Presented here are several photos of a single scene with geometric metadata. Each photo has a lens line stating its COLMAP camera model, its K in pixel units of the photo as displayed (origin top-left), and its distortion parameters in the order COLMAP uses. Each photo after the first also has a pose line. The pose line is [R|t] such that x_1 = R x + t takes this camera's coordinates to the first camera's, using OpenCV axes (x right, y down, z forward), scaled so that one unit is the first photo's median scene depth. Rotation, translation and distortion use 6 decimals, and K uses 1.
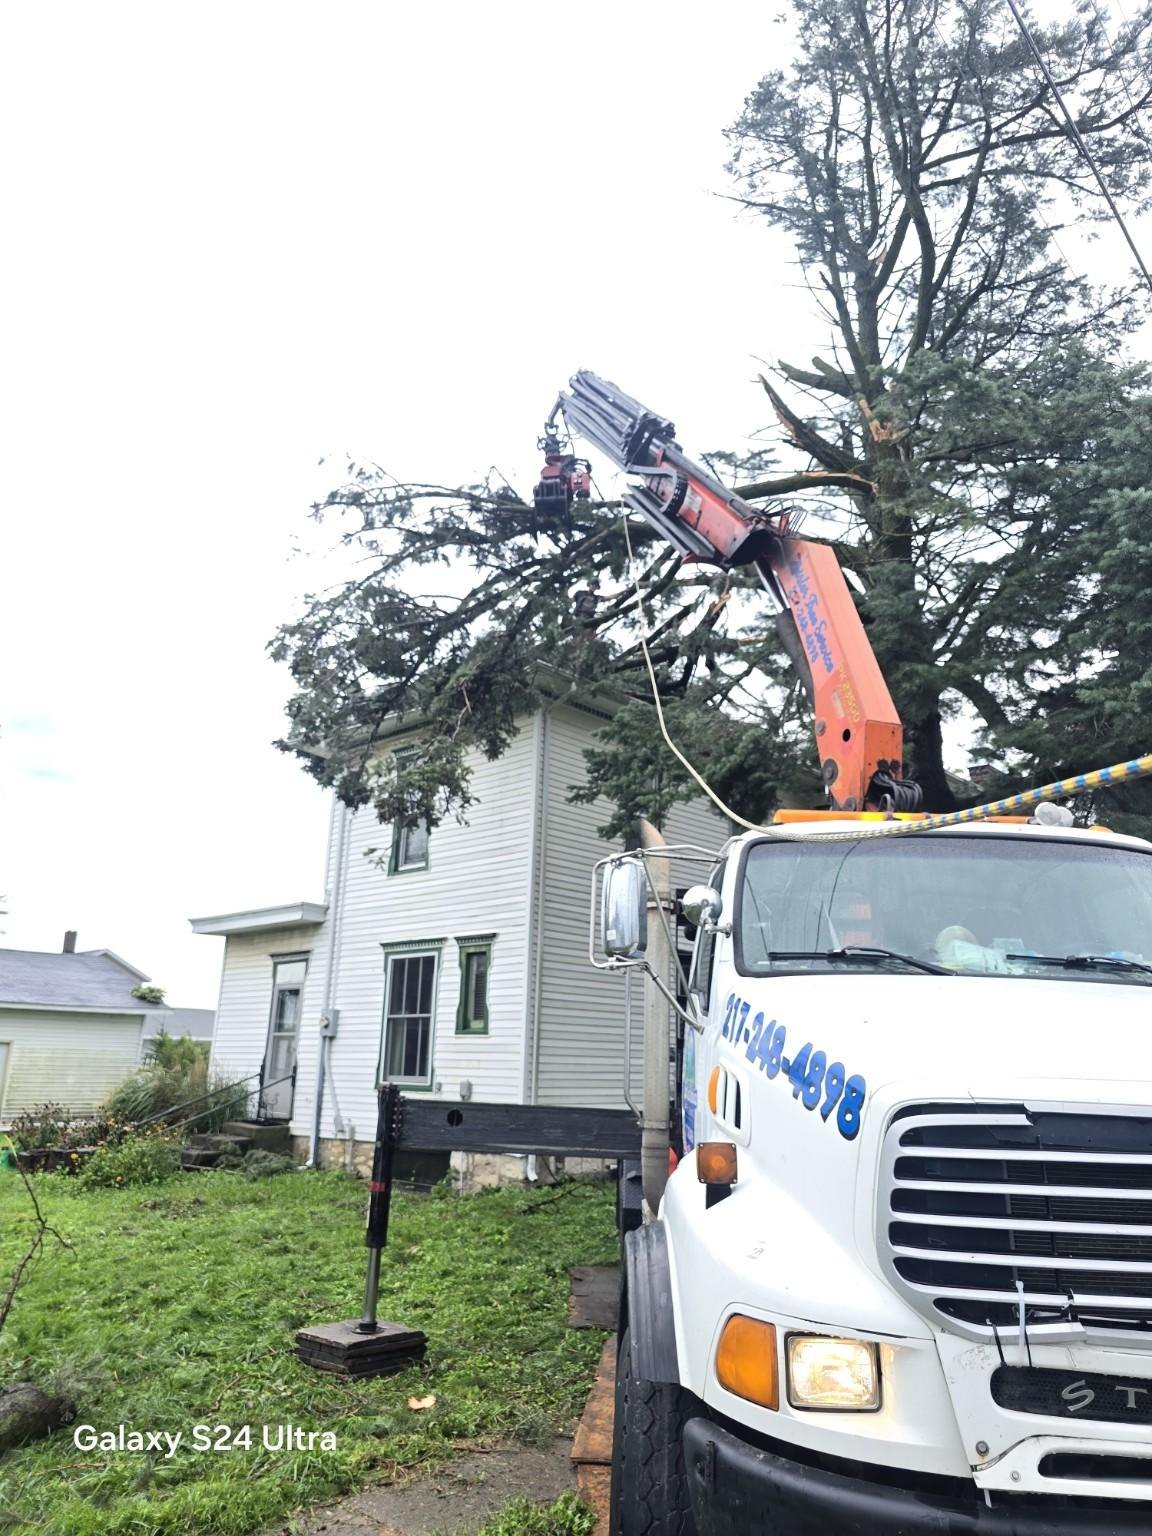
lens RADIAL K [[1026.8, 0, 579.1], [0, 1026.8, 766.9], [0, 0, 1]] dist [-0.005863, -0.001232]
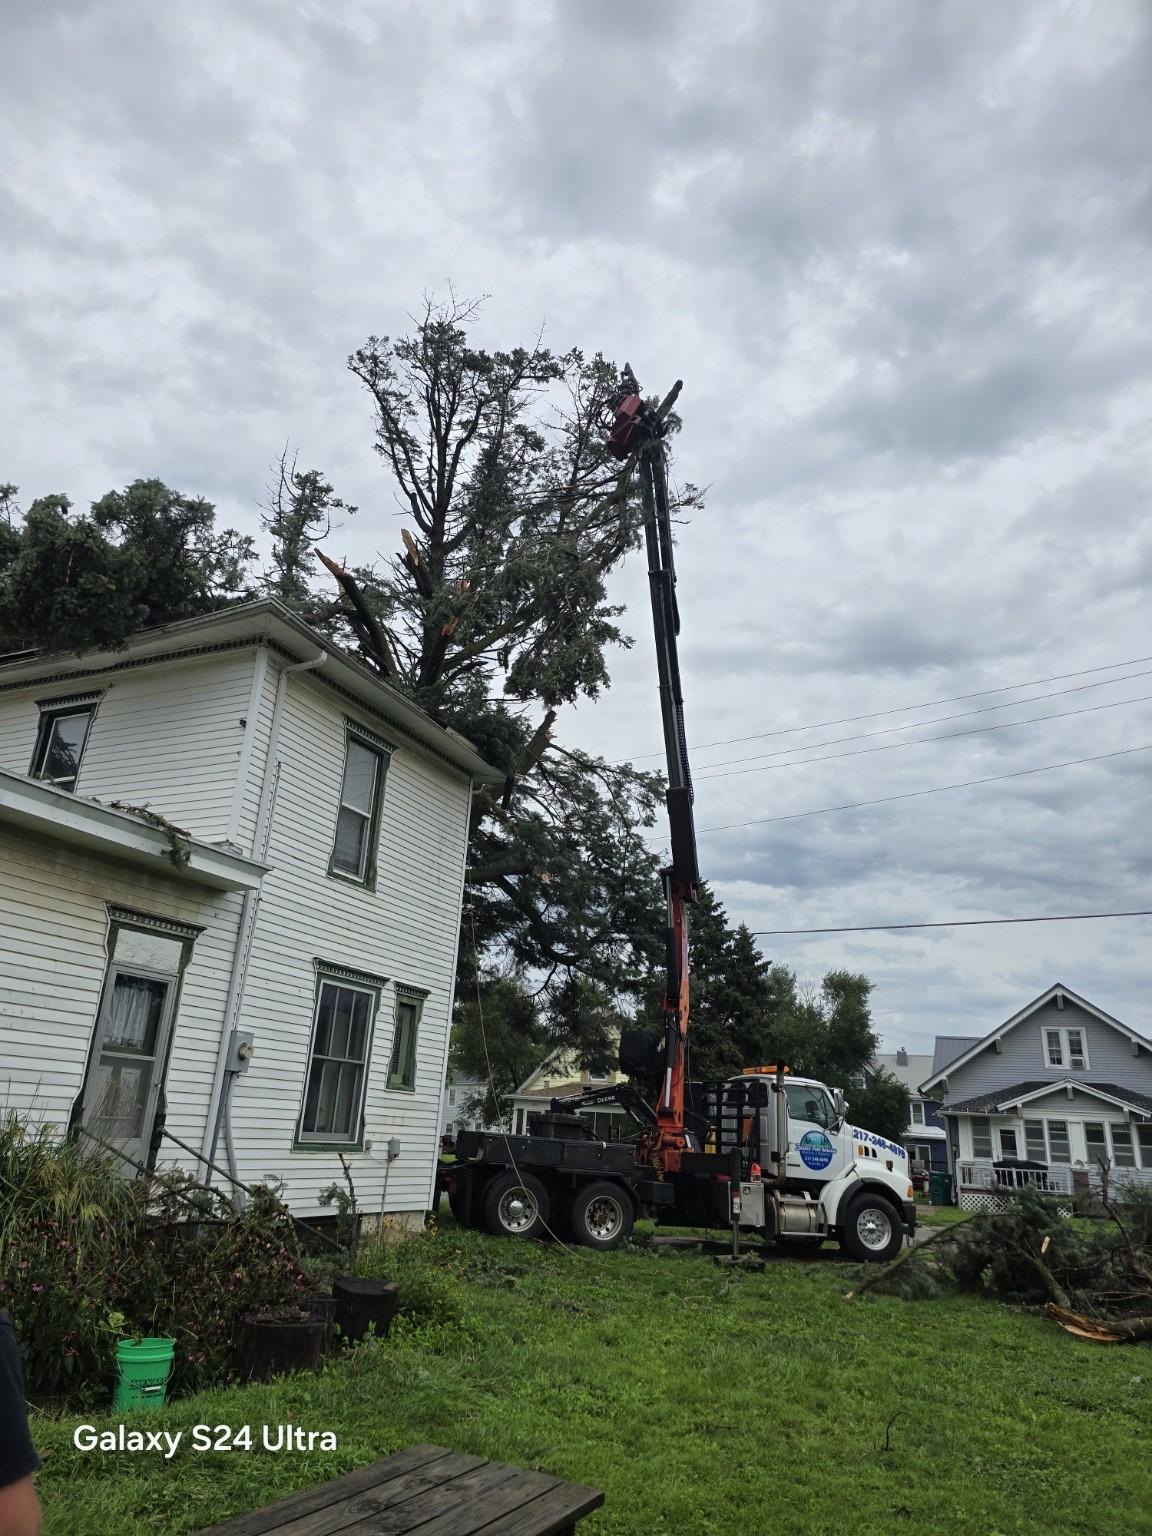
lens RADIAL K [[1026.8, 0, 578.3], [0, 1026.8, 766.3], [0, 0, 1]] dist [-0.005863, -0.001232]
pose [[-0.306269, 0.294794, 0.905150, -1.028841], [-0.312452, 0.867035, -0.388102, 0.293446], [-0.899207, -0.401680, -0.173437, 1.046391]]
